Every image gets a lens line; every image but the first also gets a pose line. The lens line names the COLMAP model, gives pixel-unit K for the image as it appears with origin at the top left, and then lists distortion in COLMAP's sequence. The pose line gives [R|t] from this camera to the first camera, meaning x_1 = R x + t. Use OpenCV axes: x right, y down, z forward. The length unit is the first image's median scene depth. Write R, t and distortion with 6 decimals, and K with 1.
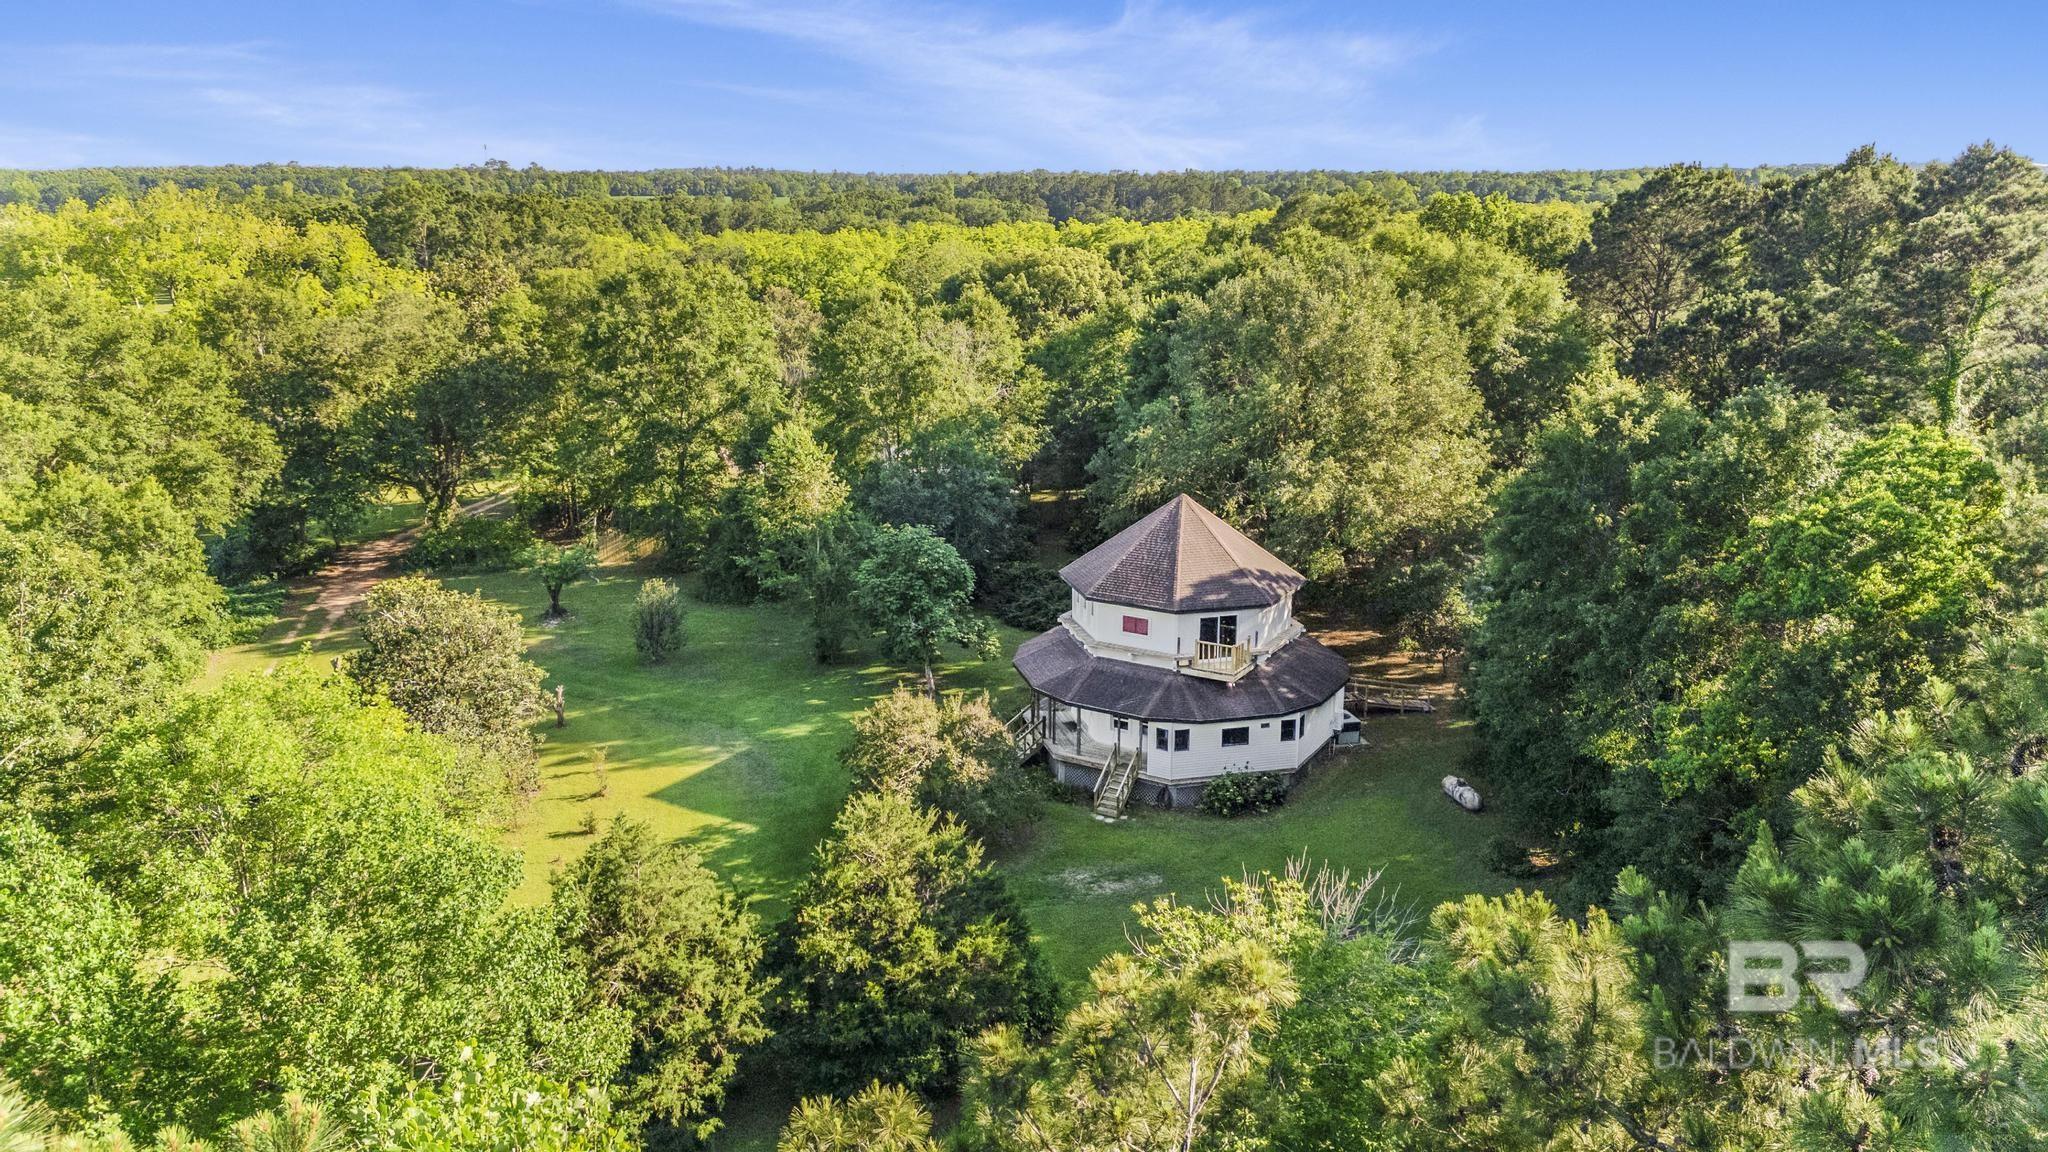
lens RADIAL K [[1456.0, 0, 1015.0], [0, 1456.0, 572.0], [0, 0, 1]] dist [0.039320, -0.003092]
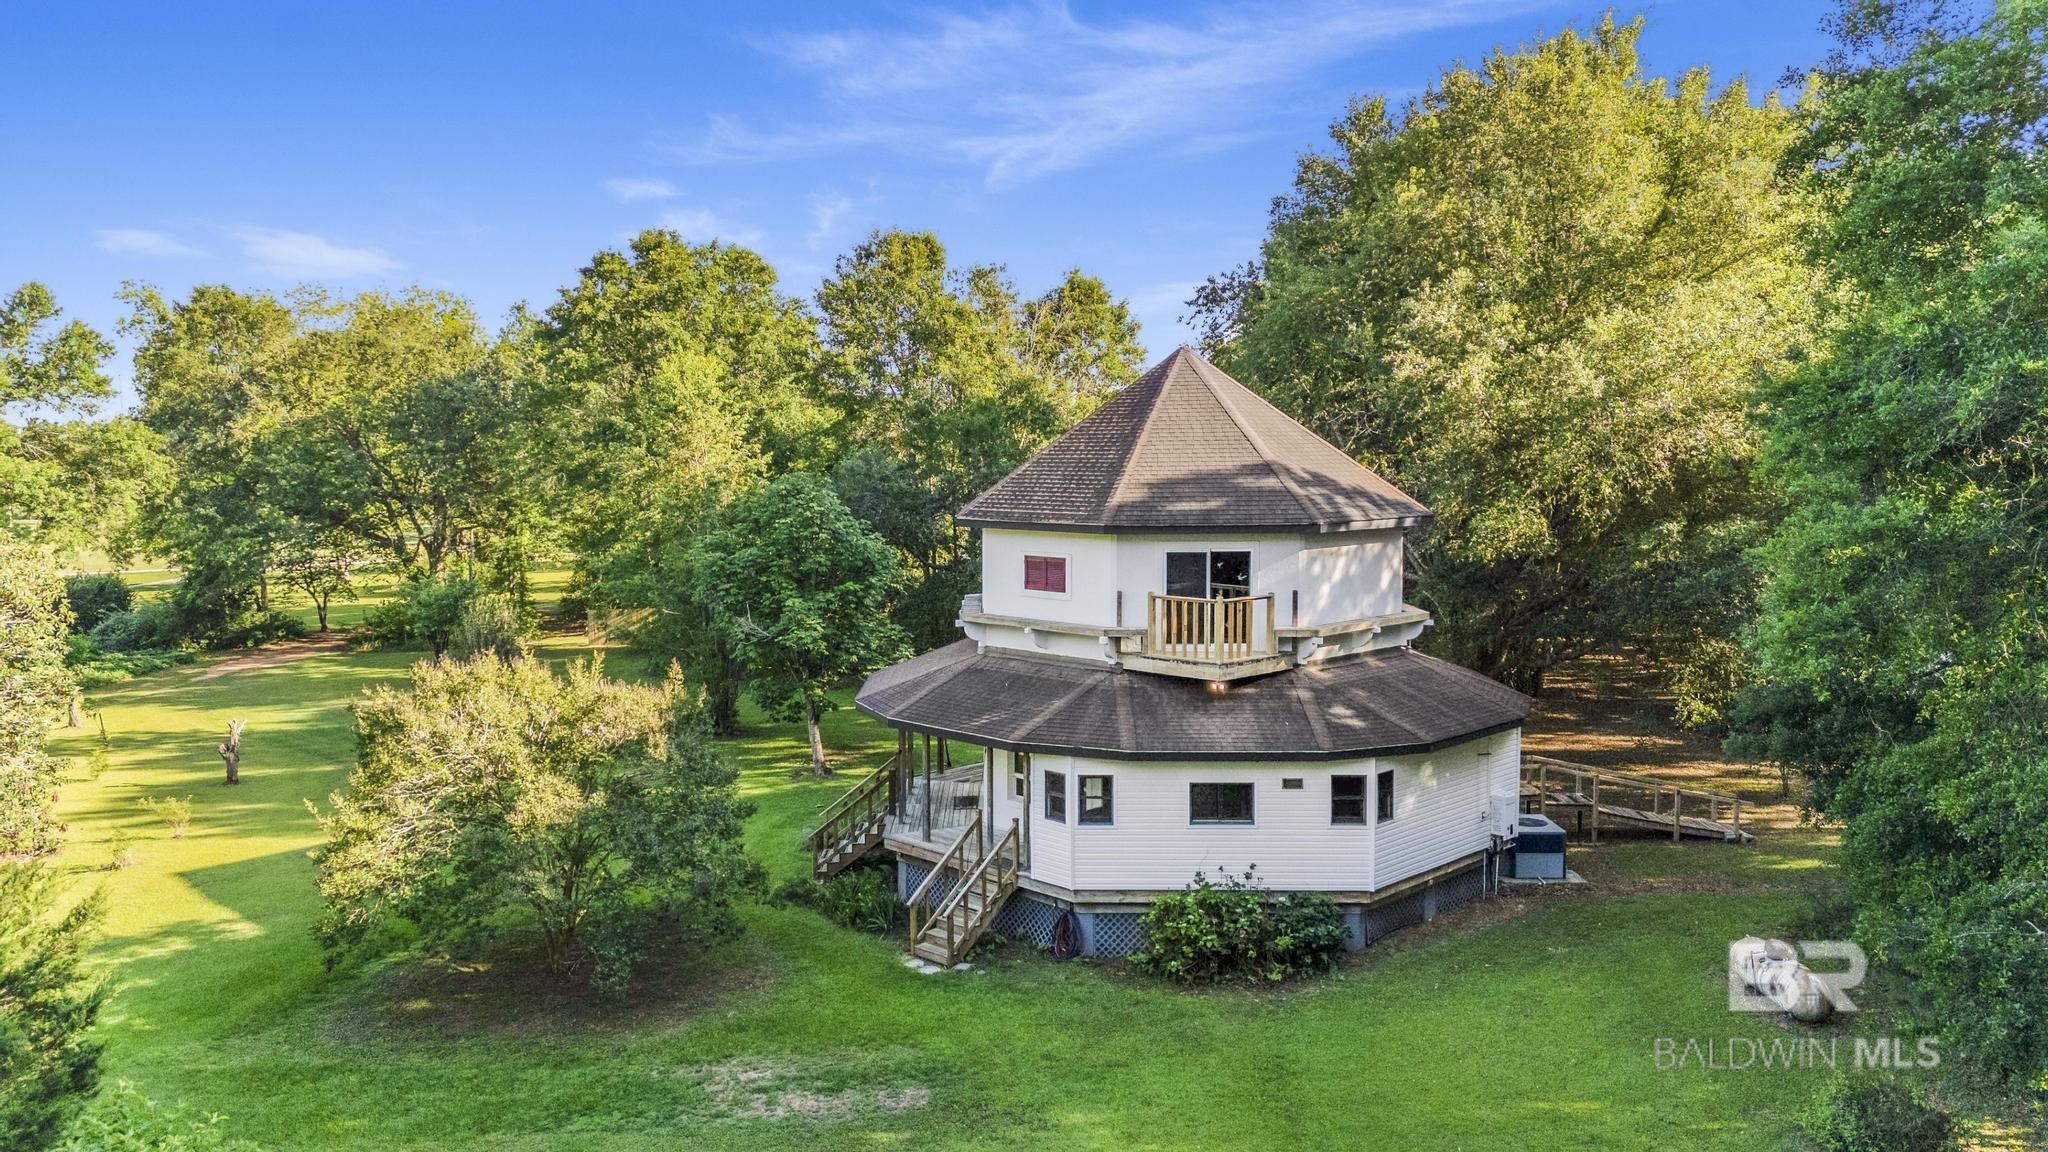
lens RADIAL K [[1456.0, 0, 1037.2], [0, 1456.0, 580.0], [0, 0, 1]] dist [0.039320, -0.003092]
pose [[0.971148, 0.019525, -0.237676, 0.199466], [-0.062013, 0.983033, -0.172630, 0.125189], [0.230273, 0.182389, 0.955881, 0.540991]]
